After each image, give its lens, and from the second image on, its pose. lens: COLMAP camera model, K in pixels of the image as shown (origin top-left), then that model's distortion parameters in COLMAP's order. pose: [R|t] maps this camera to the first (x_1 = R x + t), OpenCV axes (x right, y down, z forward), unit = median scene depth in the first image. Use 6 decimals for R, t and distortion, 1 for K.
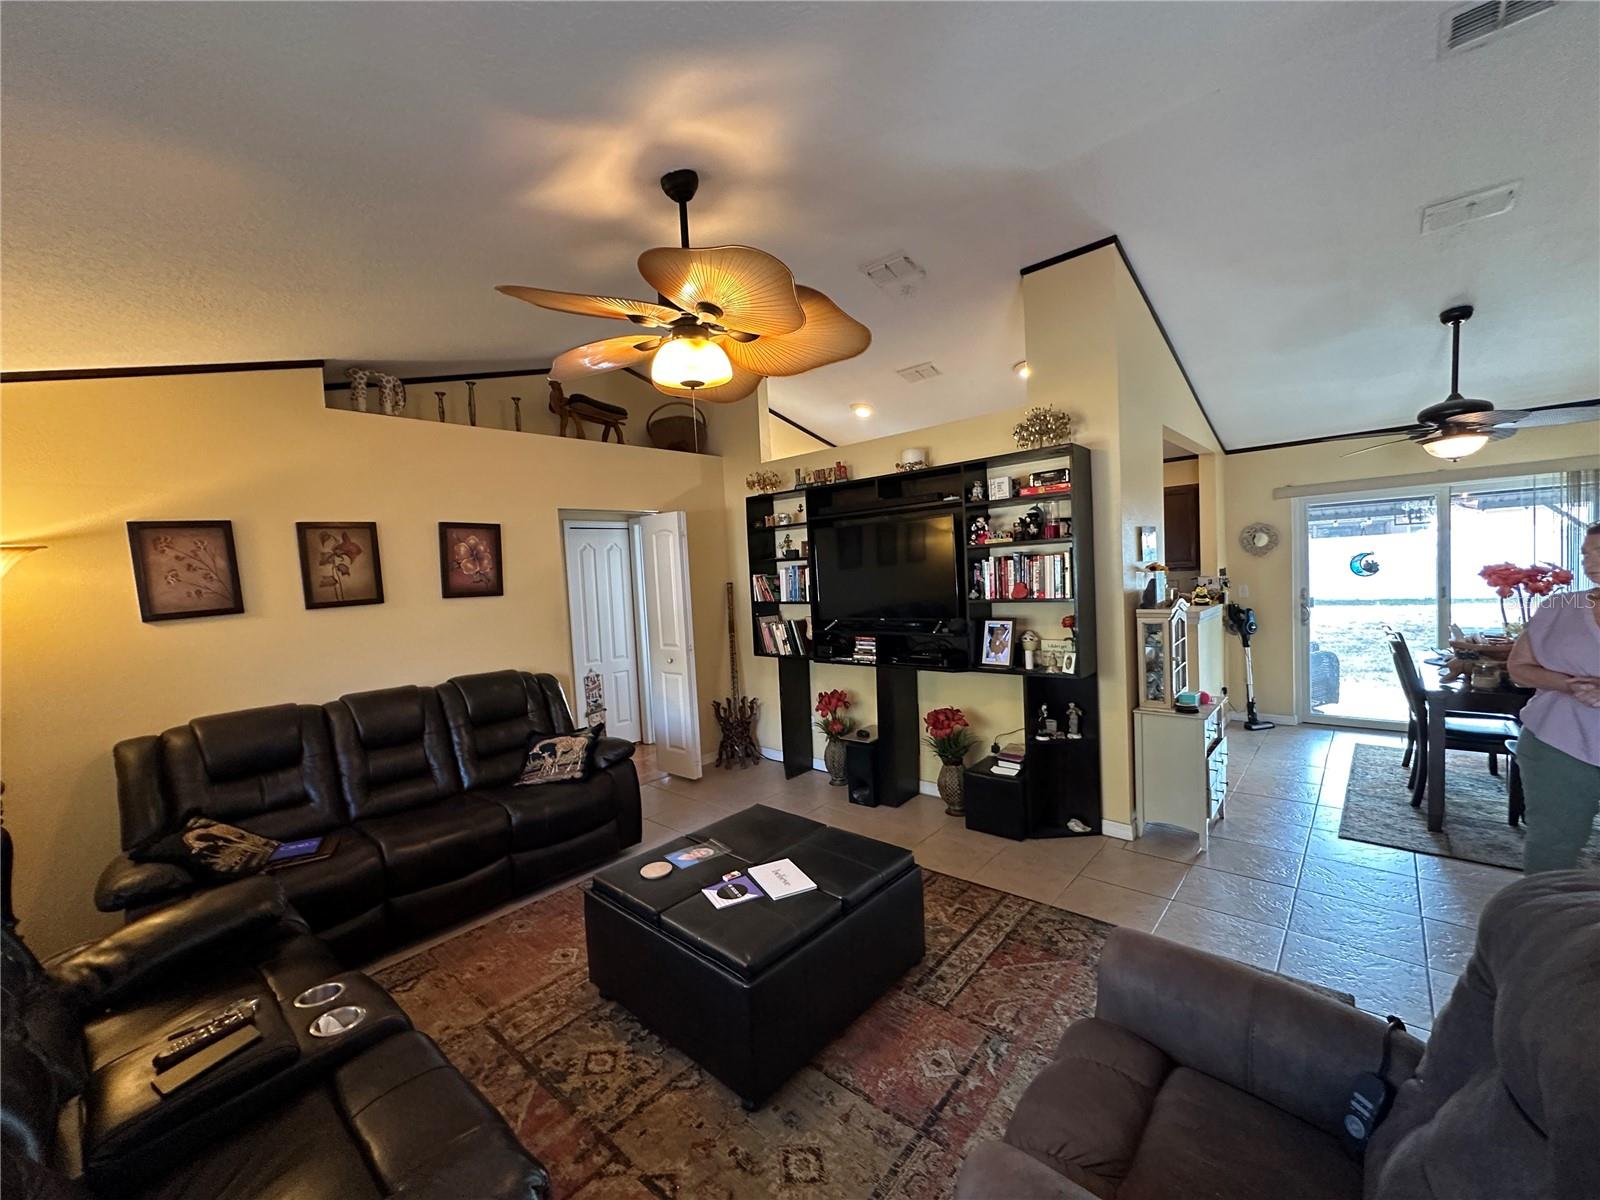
lens RADIAL K [[638.5, 0, 798.0], [0, 638.5, 601.4], [0, 0, 1]] dist [-0.002651, 0.000221]
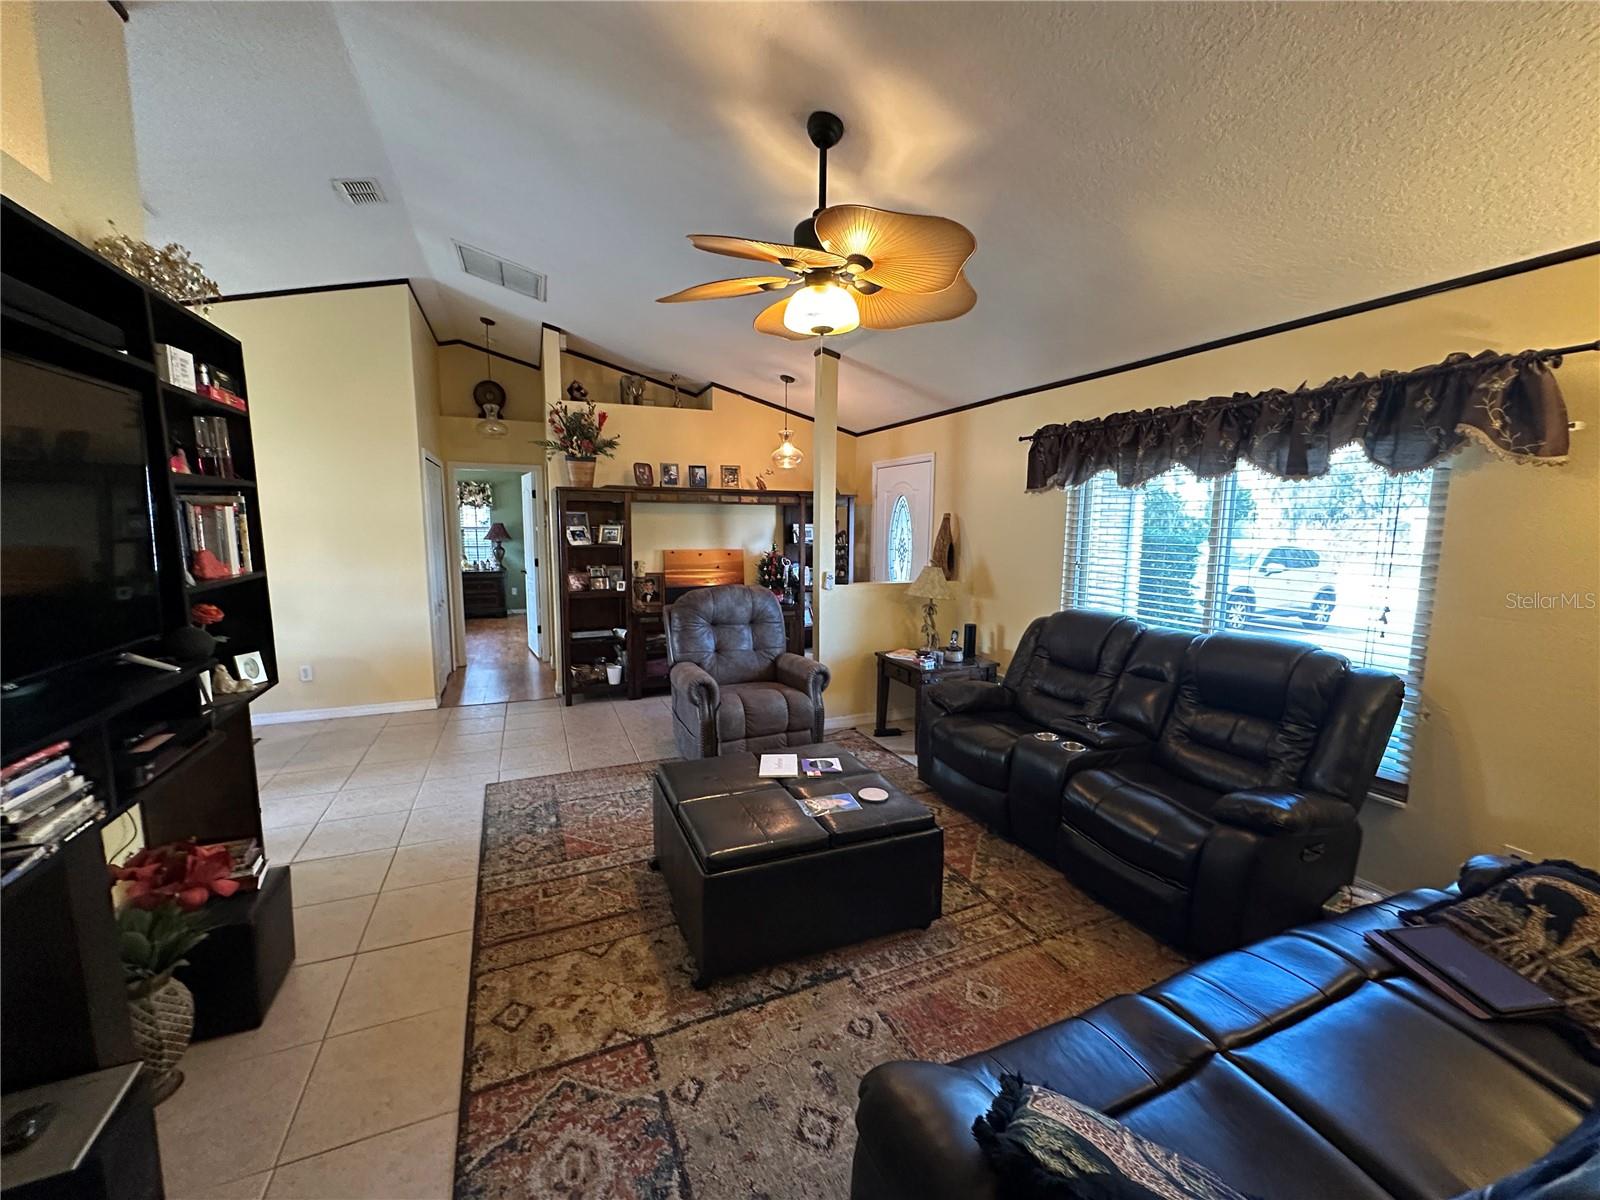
lens RADIAL K [[638.5, 0, 800.6], [0, 638.5, 600.2], [0, 0, 1]] dist [-0.002651, 0.000221]
pose [[-0.907843, -0.005467, 0.419275, -0.366954], [0.061394, 0.987406, 0.145809, -0.036820], [-0.414792, 0.158112, -0.896074, 1.290946]]
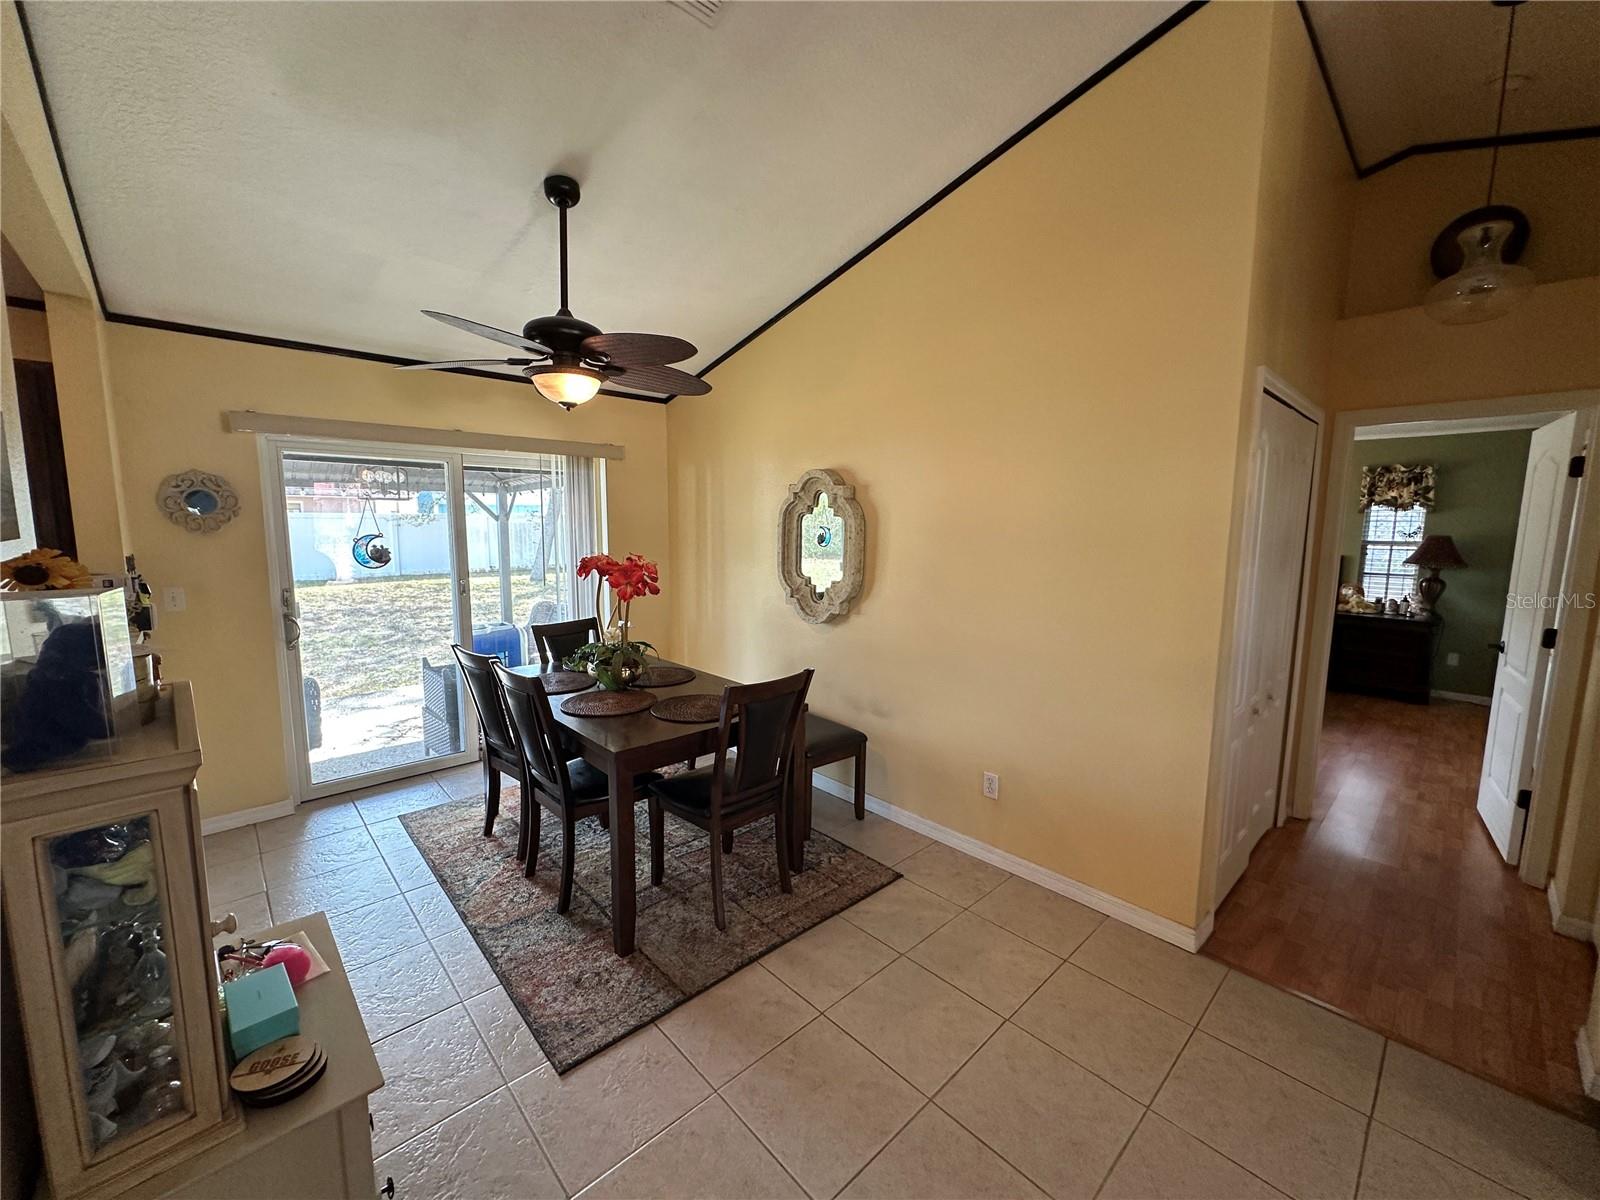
lens RADIAL K [[638.5, 0, 802.4], [0, 638.5, 600.2], [0, 0, 1]] dist [-0.002651, 0.000221]
pose [[0.078219, -0.068234, 0.994598, 0.344177], [0.037455, 0.997152, 0.065463, -0.047800], [-0.996232, 0.032132, 0.080552, 0.702443]]
